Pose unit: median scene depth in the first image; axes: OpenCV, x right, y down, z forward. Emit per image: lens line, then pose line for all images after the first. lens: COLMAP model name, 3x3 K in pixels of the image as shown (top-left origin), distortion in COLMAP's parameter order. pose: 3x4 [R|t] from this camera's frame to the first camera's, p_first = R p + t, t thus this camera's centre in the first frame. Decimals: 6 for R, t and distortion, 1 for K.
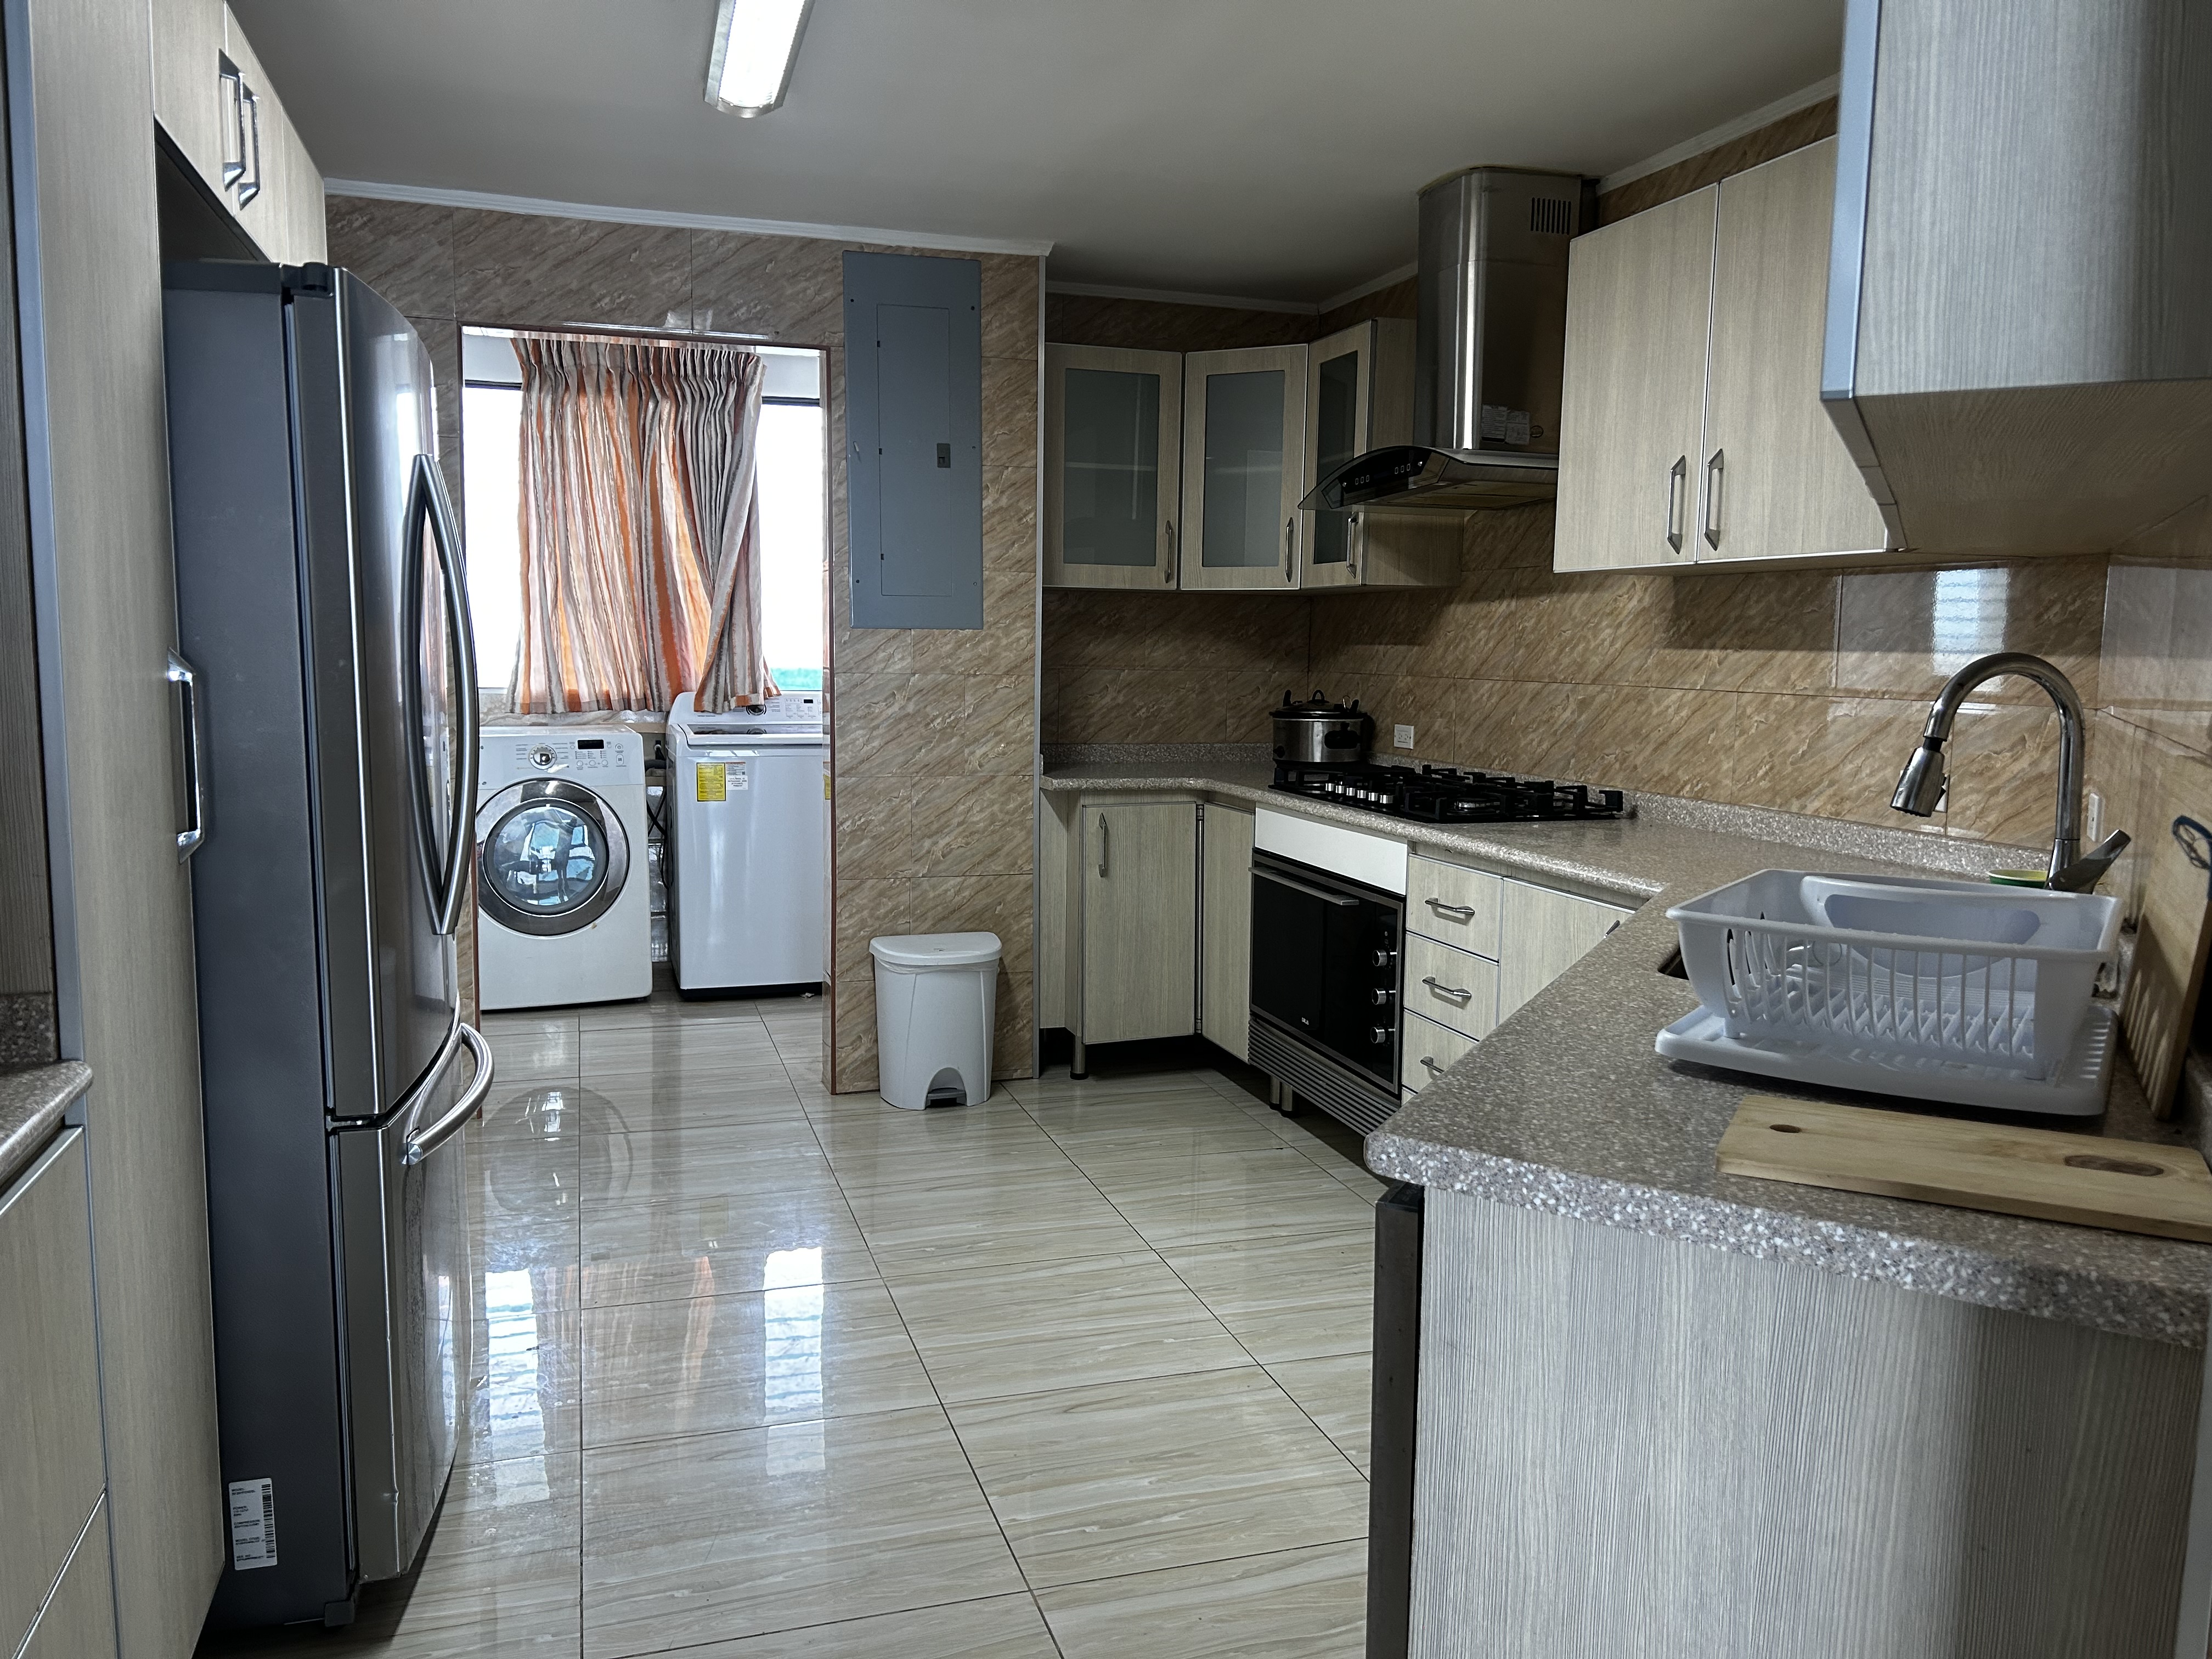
lens RADIAL K [[1678.5, 0, 1101.1], [0, 1678.5, 833.7], [0, 0, 1]] dist [0.124431, -0.186871]
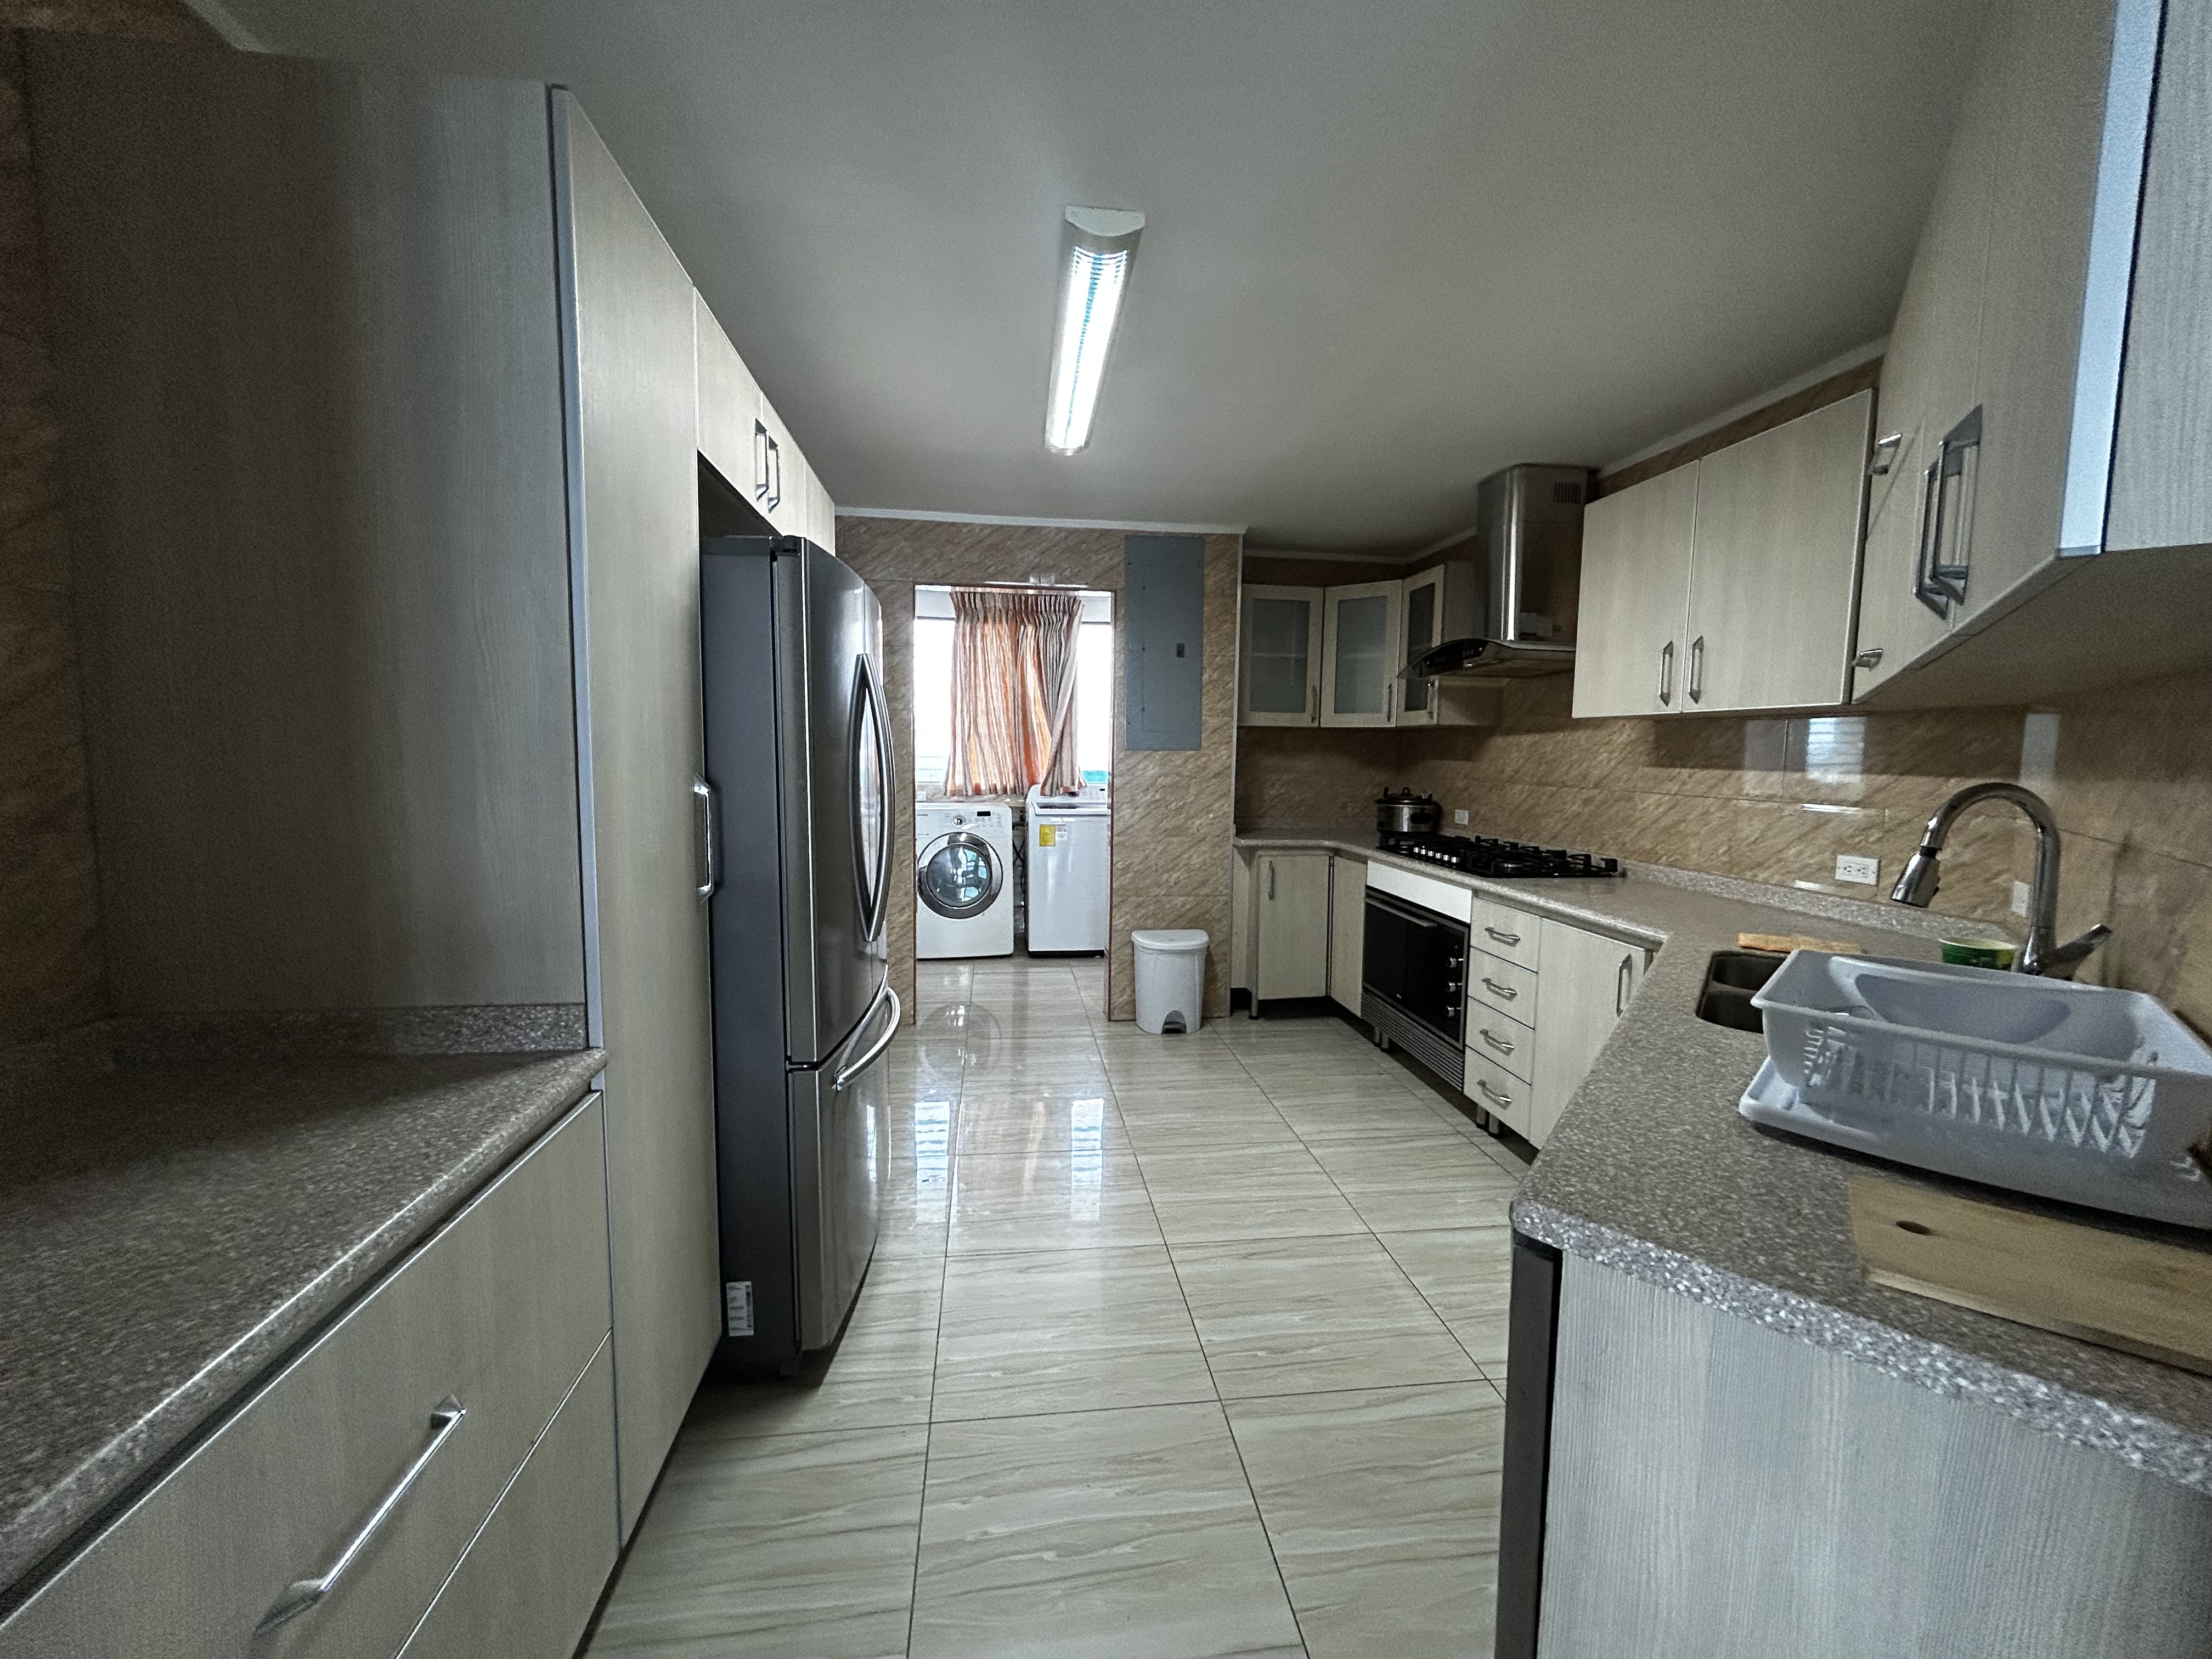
lens RADIAL K [[893.2, 0, 1108.4], [0, 893.2, 828.4], [0, 0, 1]] dist [-0.002319, 0.002391]
pose [[0.984725, 0.016214, -0.173361, -0.005598], [-0.020985, 0.999449, -0.025725, -0.019682], [0.172848, 0.028971, 0.984522, 0.108463]]
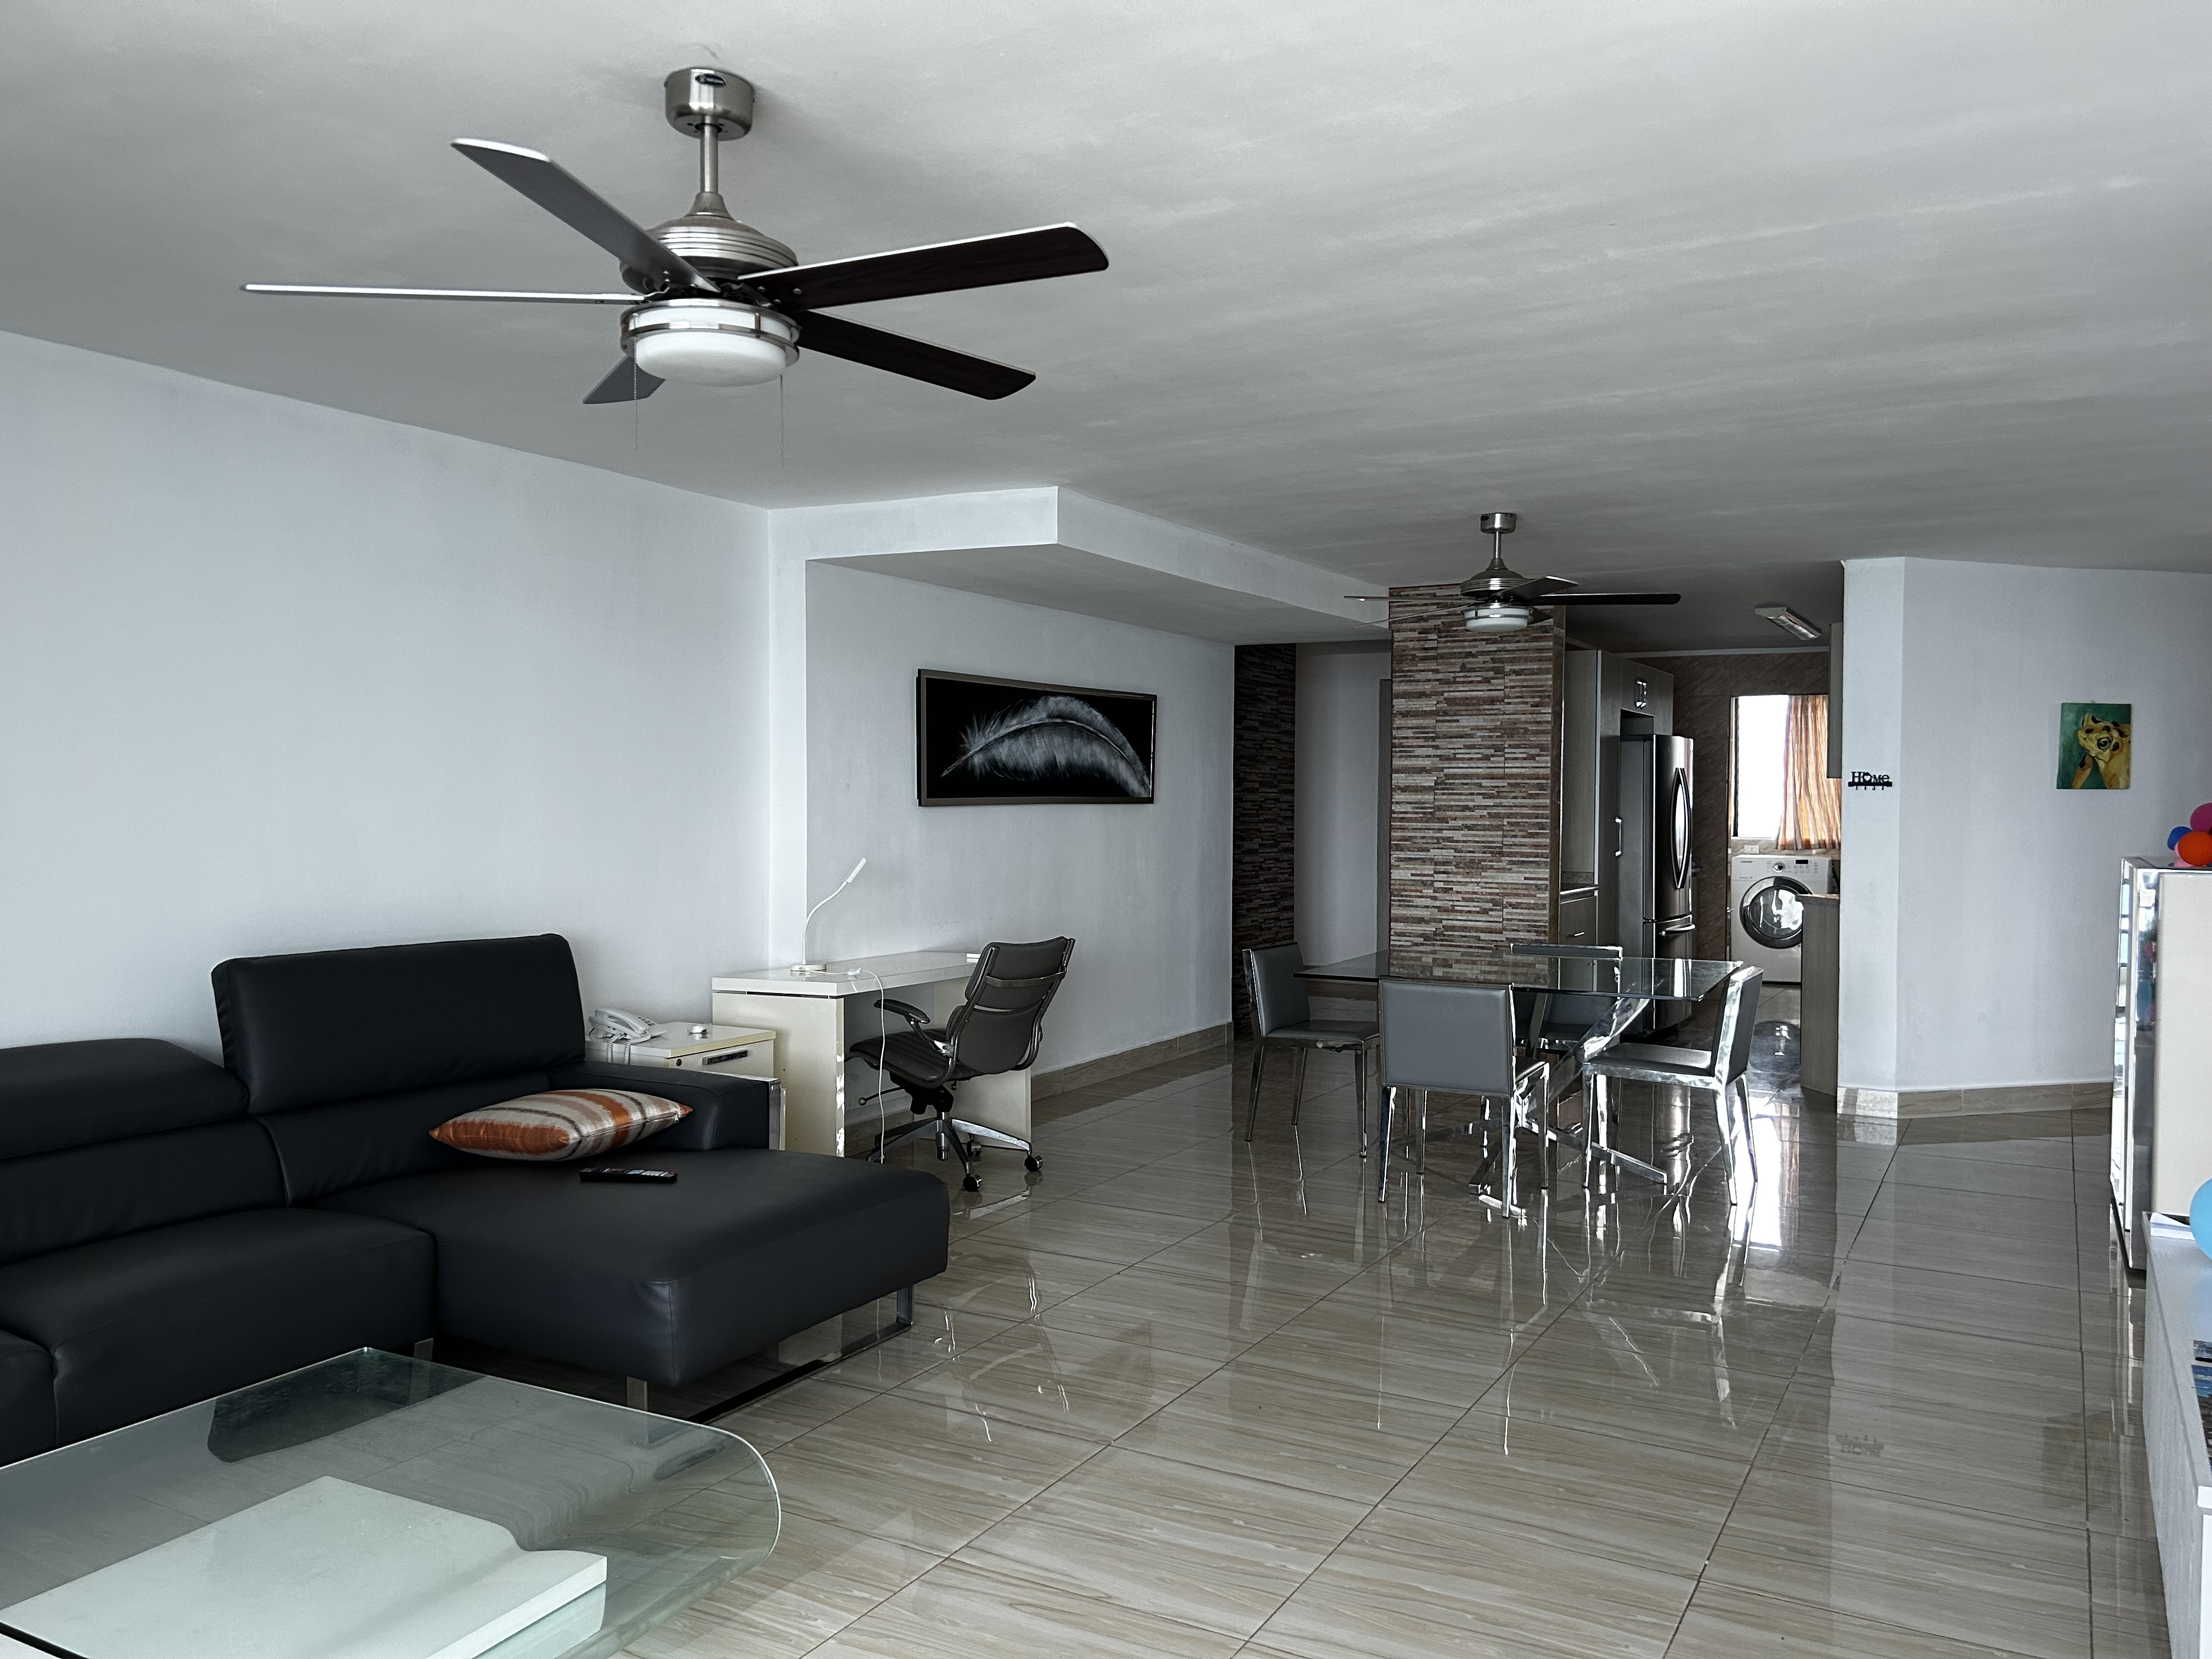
lens RADIAL K [[1660.6, 0, 1101.1], [0, 1660.6, 836.8], [0, 0, 1]] dist [0.076826, -0.096238]
pose [[0.687894, 0.007426, -0.725773, 0.794932], [-0.082298, 0.994297, -0.067829, 0.167336], [0.721130, 0.106388, 0.684582, -1.382128]]
